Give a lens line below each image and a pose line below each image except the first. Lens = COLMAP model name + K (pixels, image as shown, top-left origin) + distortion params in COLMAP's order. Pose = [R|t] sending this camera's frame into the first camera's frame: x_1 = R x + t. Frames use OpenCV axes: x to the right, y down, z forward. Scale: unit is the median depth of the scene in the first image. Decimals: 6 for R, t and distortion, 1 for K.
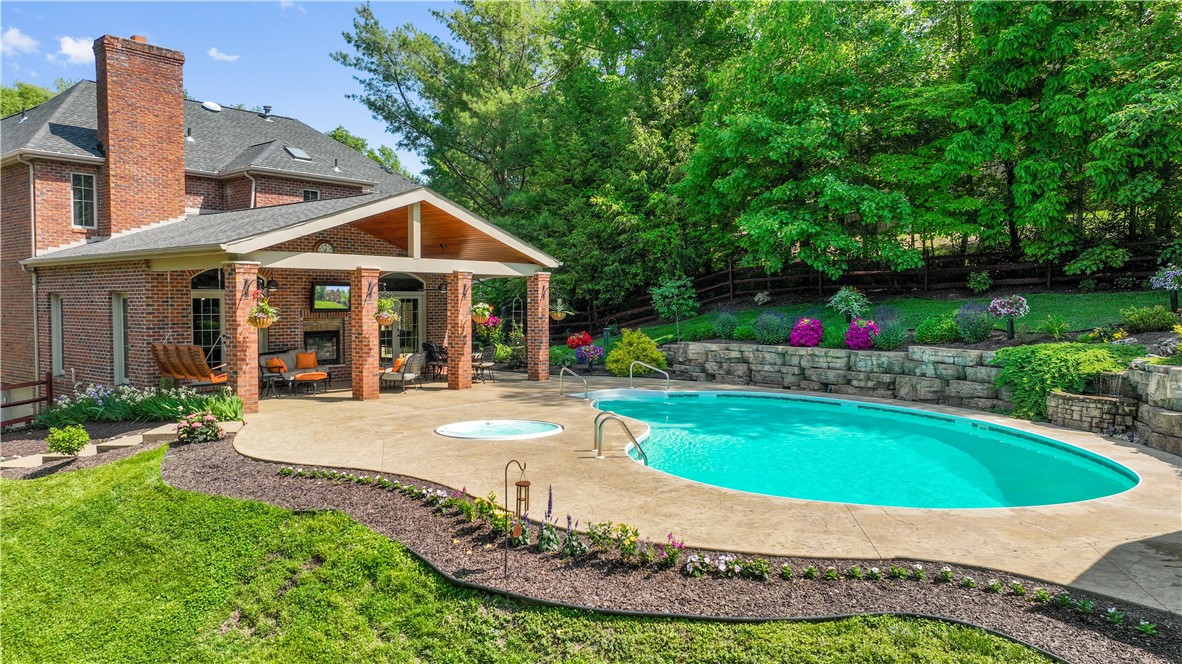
lens RADIAL K [[823.6, 0, 591.0], [0, 823.6, 332.0], [0, 0, 1]] dist [0.001525, -0.000879]
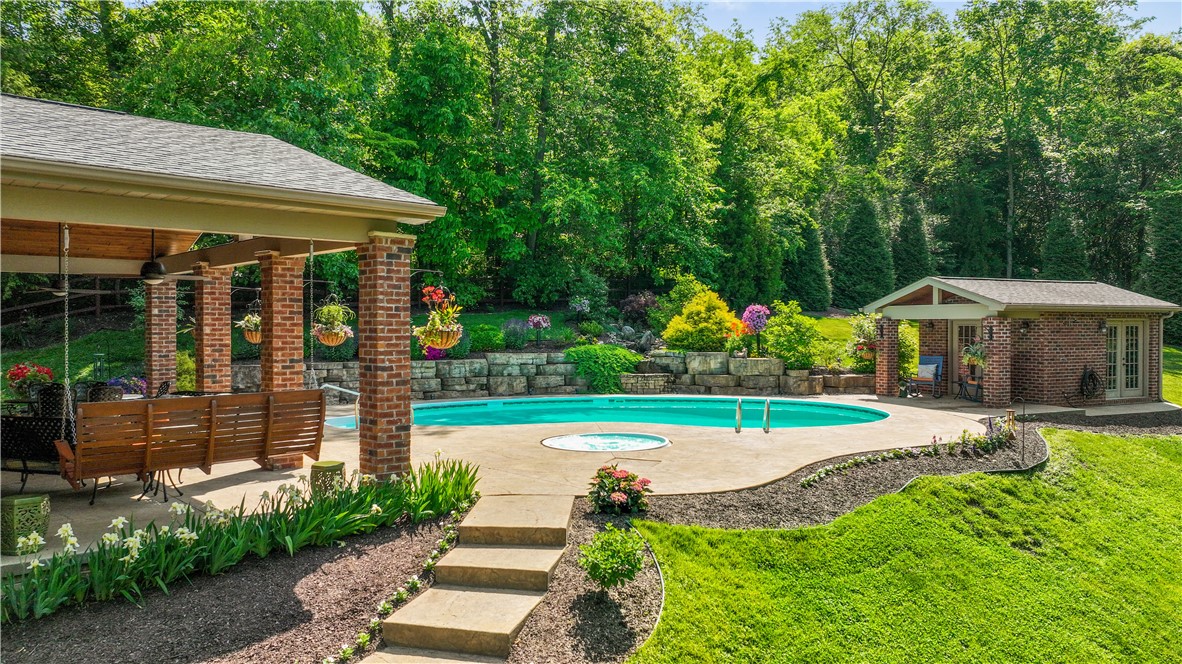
lens RADIAL K [[823.6, 0, 591.0], [0, 823.6, 332.0], [0, 0, 1]] dist [0.001525, -0.000879]
pose [[0.150699, -0.006915, 0.988555, -0.888750], [0.037631, 0.999291, 0.001253, -0.012077], [-0.987863, 0.037012, 0.150853, 0.713236]]
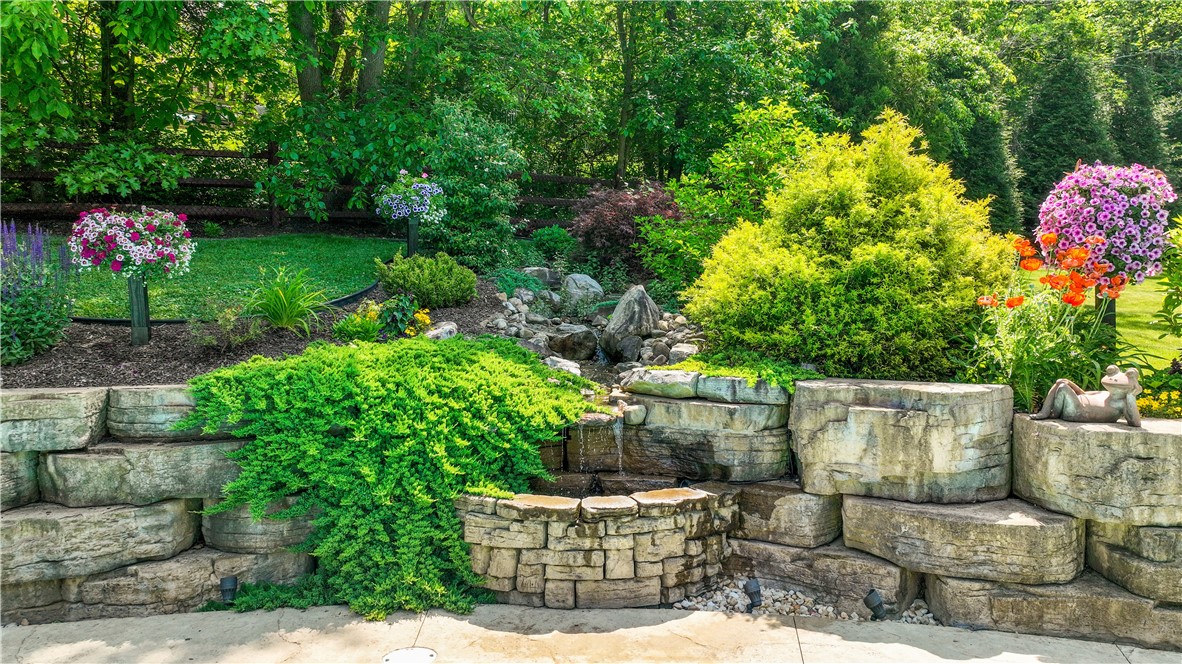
lens RADIAL K [[823.6, 0, 591.0], [0, 823.6, 332.0], [0, 0, 1]] dist [0.001525, -0.000879]
pose [[0.192634, -0.042682, 0.980342, 0.229764], [0.037597, 0.998641, 0.036091, -0.000441], [-0.980550, 0.029906, 0.193977, 0.779839]]
